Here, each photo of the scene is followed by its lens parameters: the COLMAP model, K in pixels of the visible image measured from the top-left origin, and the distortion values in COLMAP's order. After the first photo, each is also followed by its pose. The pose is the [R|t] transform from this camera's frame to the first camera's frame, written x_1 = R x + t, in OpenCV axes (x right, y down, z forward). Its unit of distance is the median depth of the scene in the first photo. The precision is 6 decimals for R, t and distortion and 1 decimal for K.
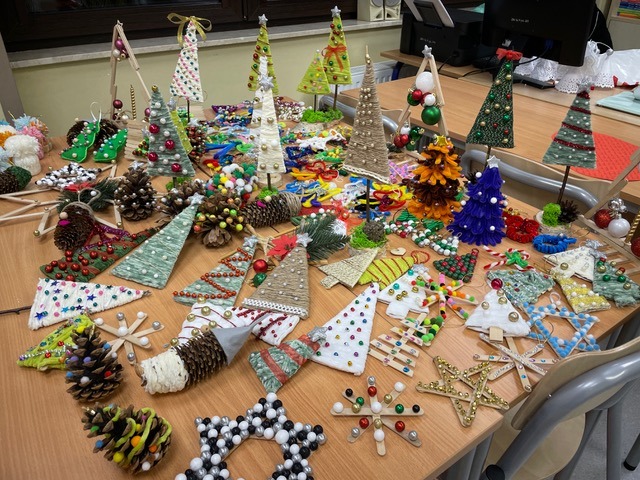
lens RADIAL K [[513.1, 0, 332.5], [0, 513.1, 244.7], [0, 0, 1]] dist [0.056911, -0.090717]
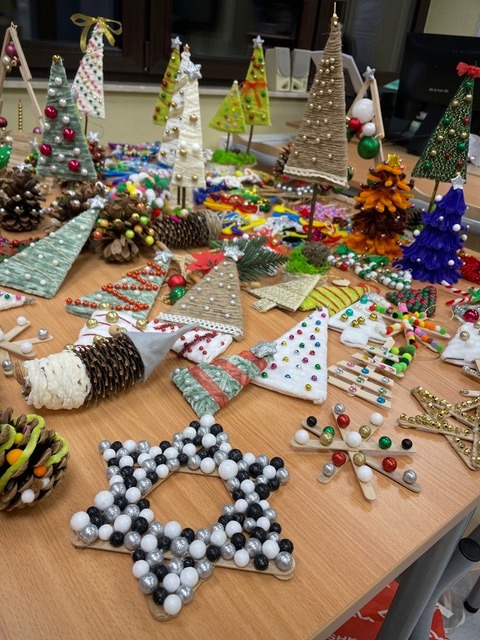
lens RADIAL K [[513.1, 0, 238.6], [0, 513.1, 325.8], [0, 0, 1]] dist [0.056911, -0.090717]
pose [[0.996140, 0.056242, 0.067393, -0.089365], [-0.052696, 0.997188, -0.053289, 0.136925], [-0.070200, 0.049532, 0.996302, 0.191298]]
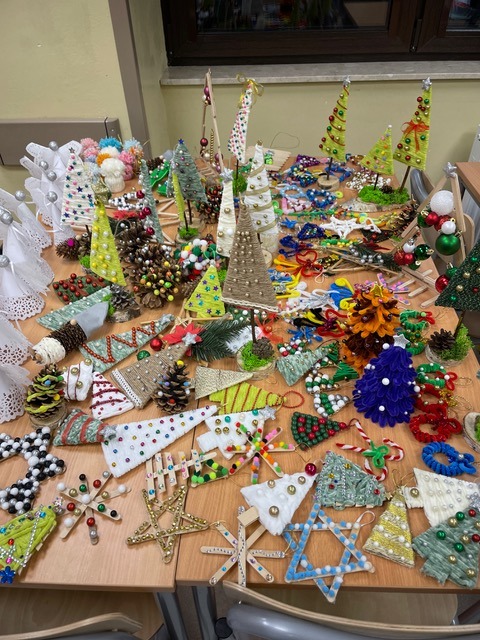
lens RADIAL K [[513.1, 0, 236.3], [0, 513.1, 321.7], [0, 0, 1]] dist [0.056911, -0.090717]
pose [[0.770387, 0.386703, -0.506917, 0.518381], [-0.291948, 0.920775, 0.258728, -0.328398], [0.566807, -0.051327, 0.822250, 0.157196]]
